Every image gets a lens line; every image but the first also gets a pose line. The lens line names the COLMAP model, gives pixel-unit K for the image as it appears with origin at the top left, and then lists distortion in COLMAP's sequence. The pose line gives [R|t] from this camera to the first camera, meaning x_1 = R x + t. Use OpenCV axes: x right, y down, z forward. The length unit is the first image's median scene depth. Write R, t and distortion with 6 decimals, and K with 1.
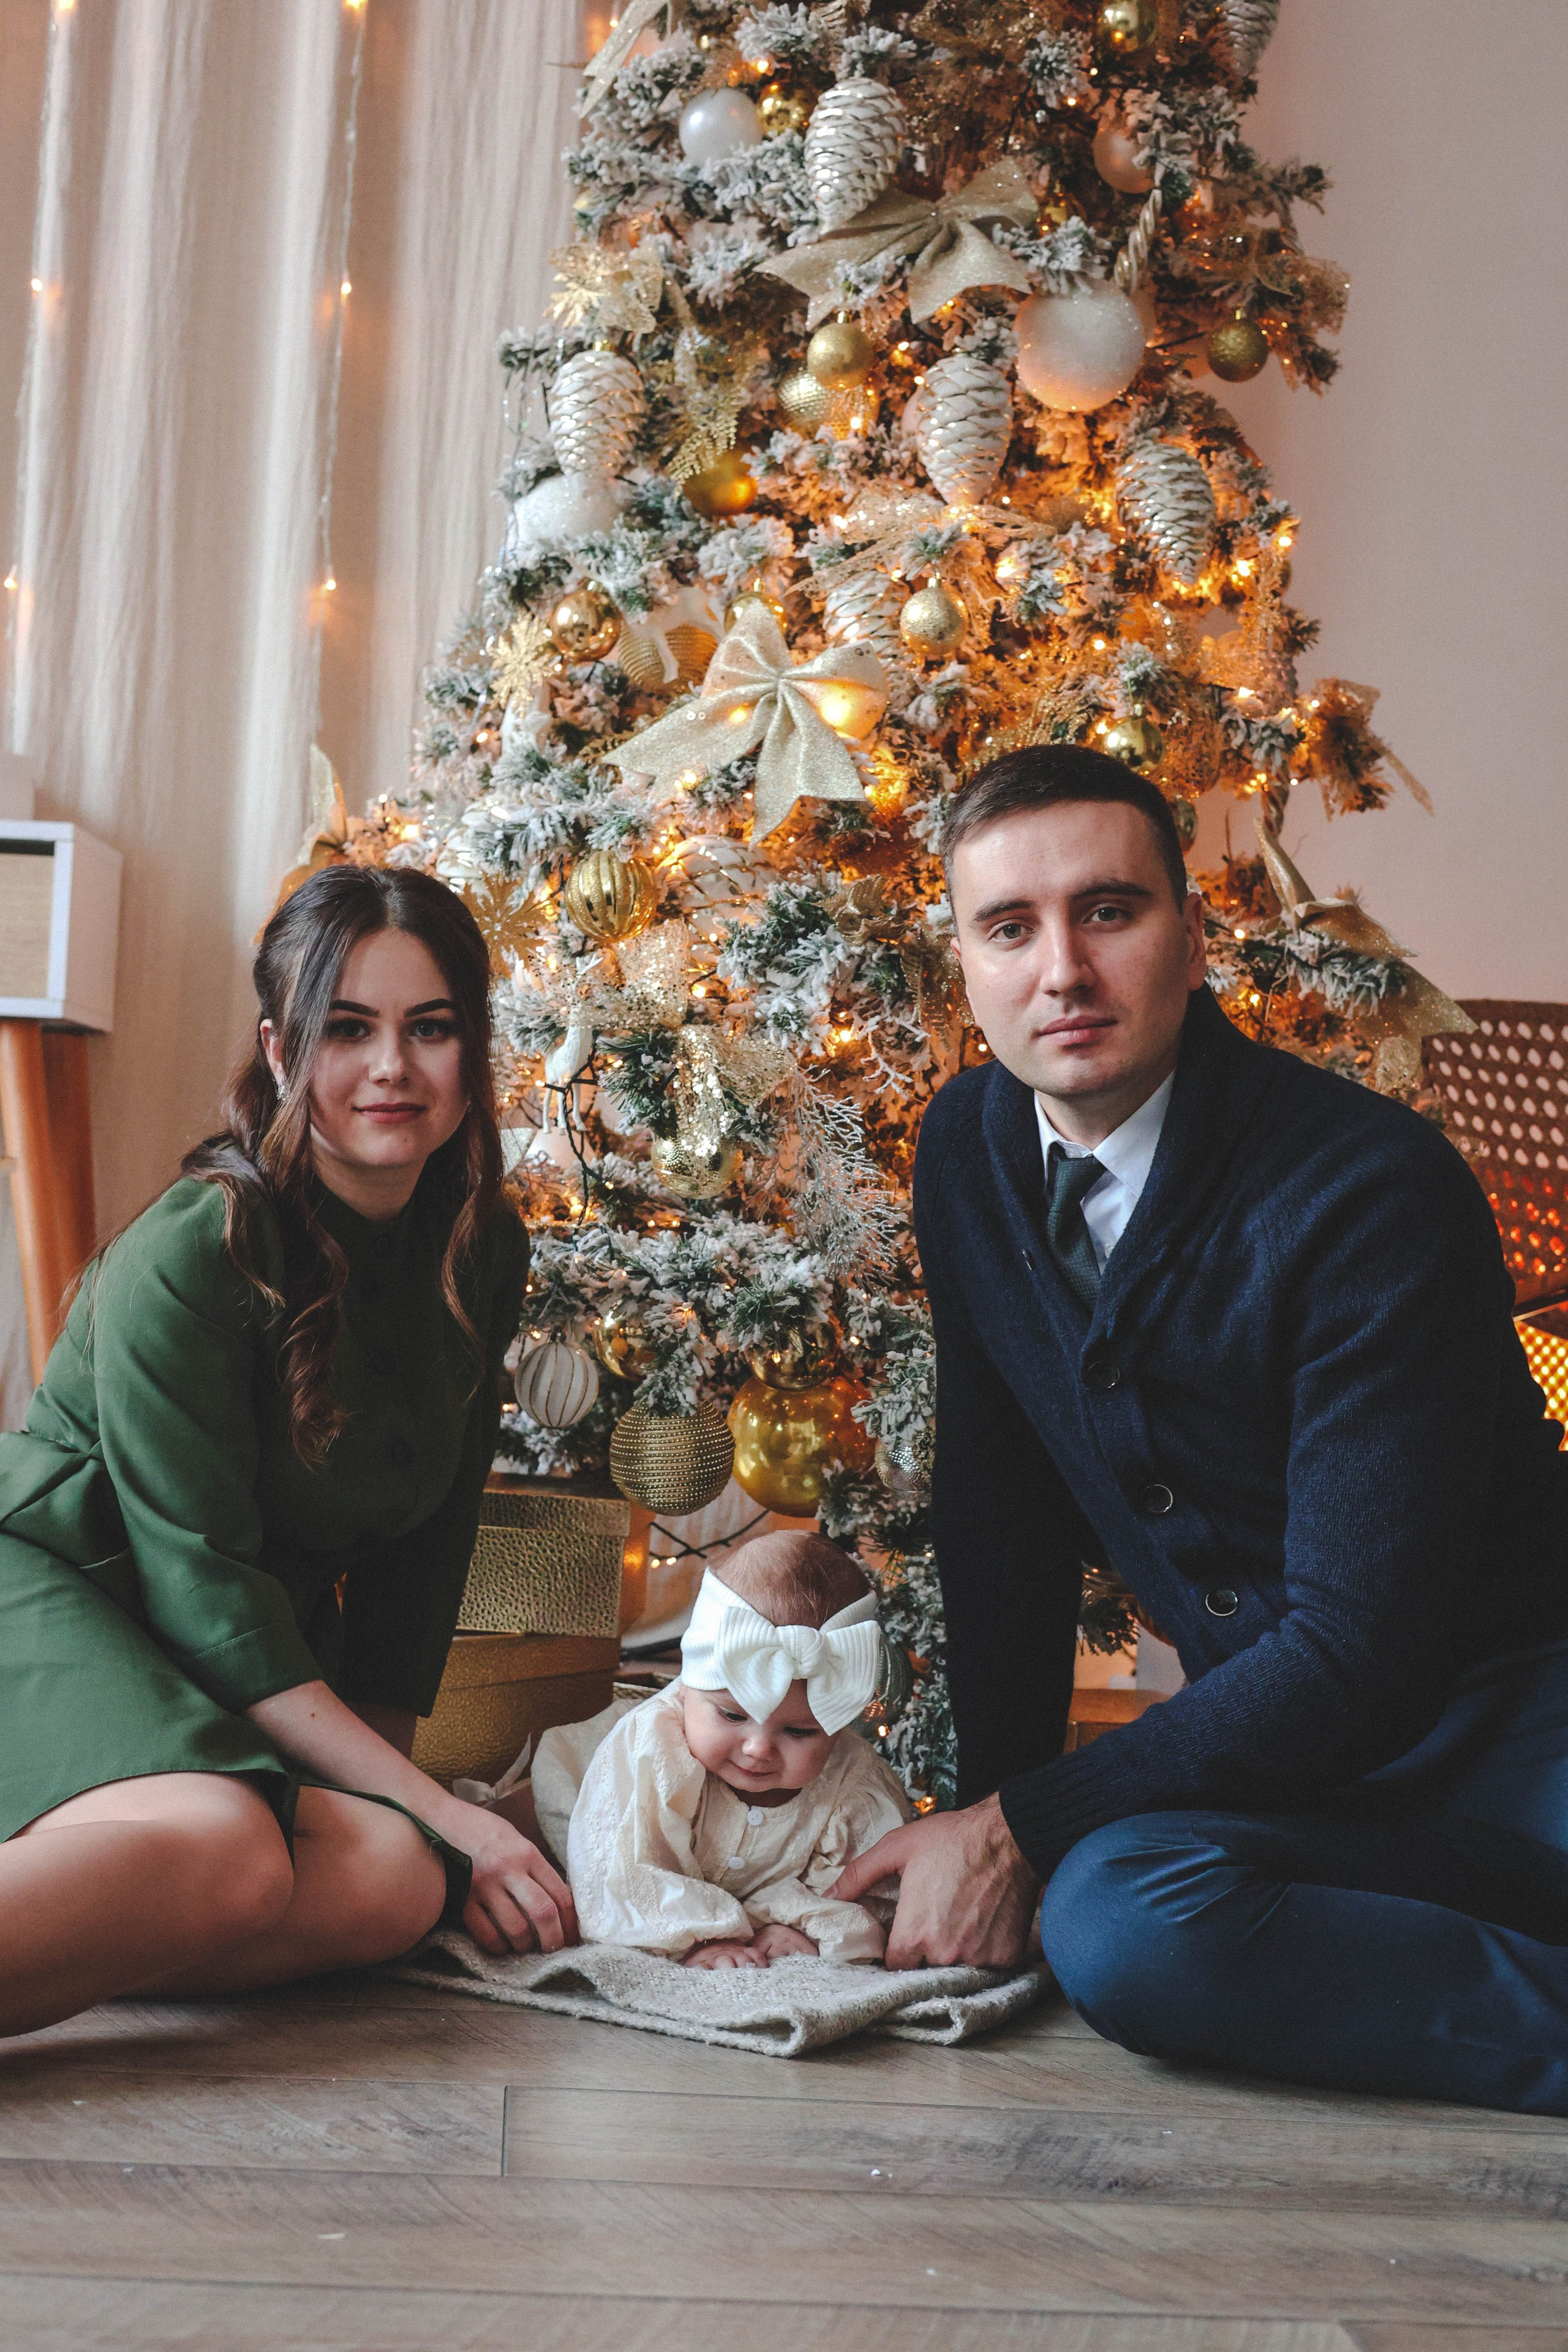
lens RADIAL K [[3294.5, 0, 784.0], [0, 3294.5, 1176.0], [0, 0, 1]] dist [0.053465, -0.293614]
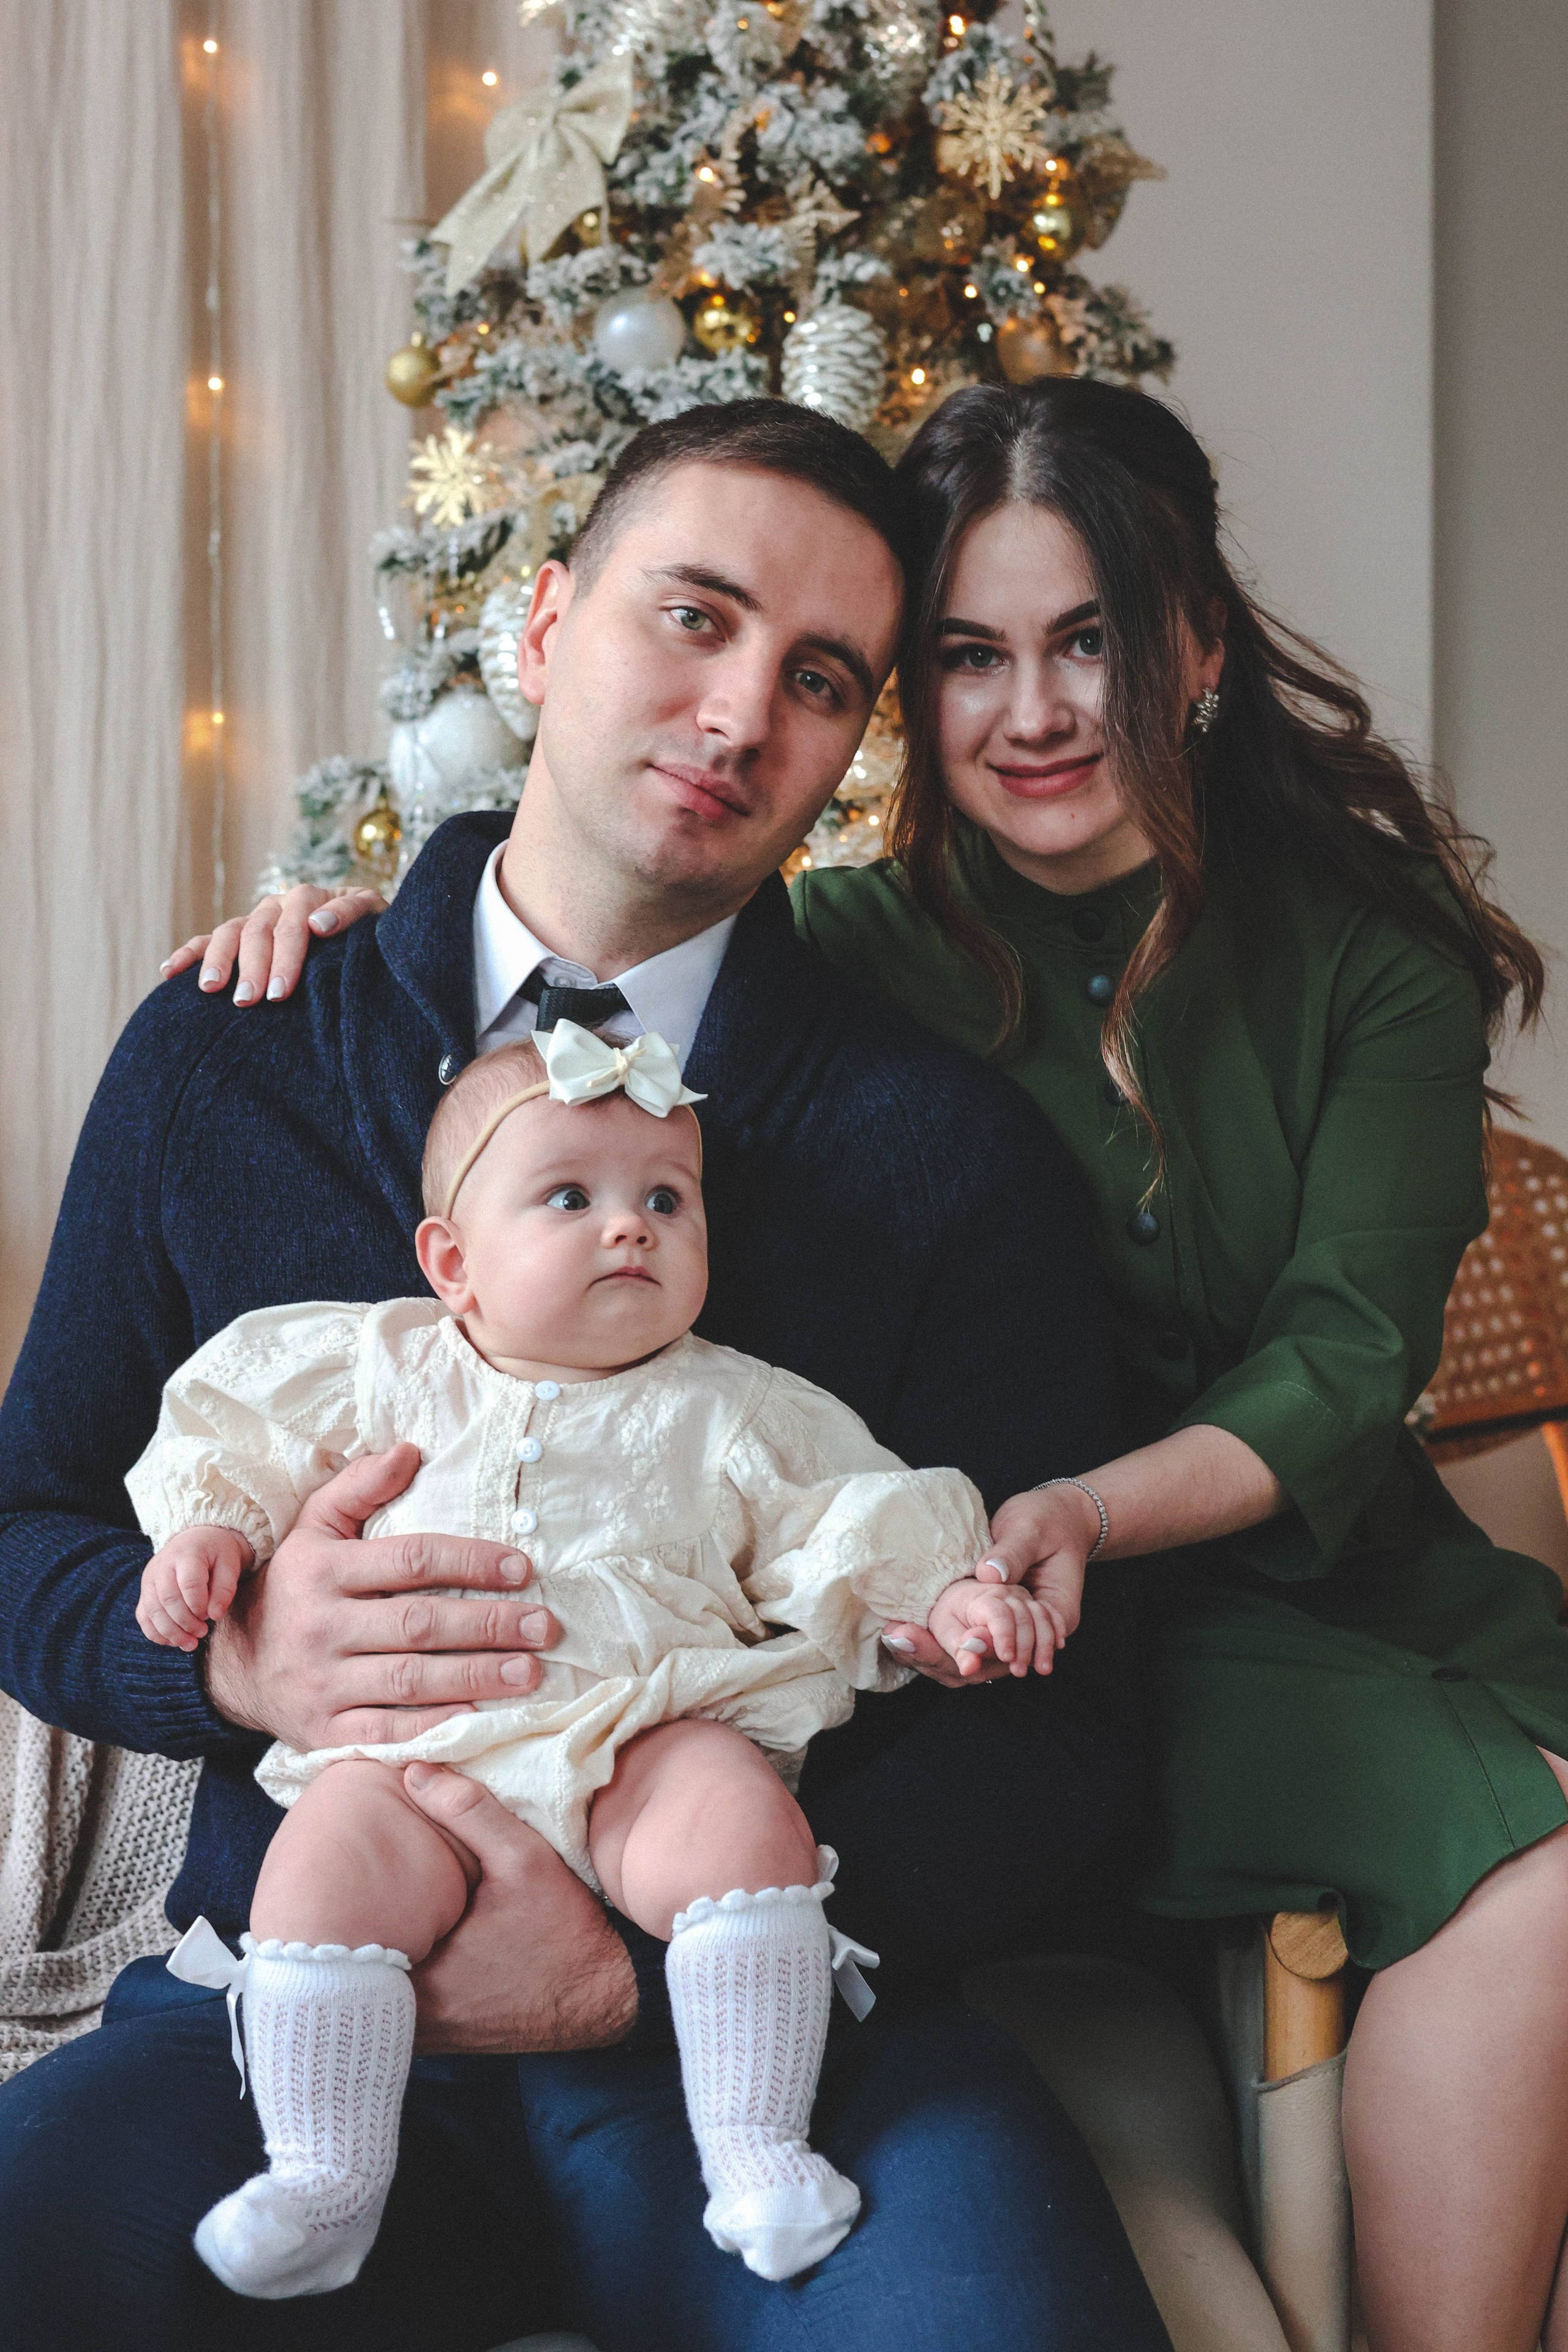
lens RADIAL K [[3680.1, 0, 778.2], [0, 3680.1, 1119.9], [0, 0, 1]] dist [0.021624, -0.177389]
pose [[0.935018, -0.075468, 0.346475, -0.375556], [0.048229, 0.995076, 0.086591, -0.193724], [-0.351304, -0.064254, 0.934054, 0.007845]]
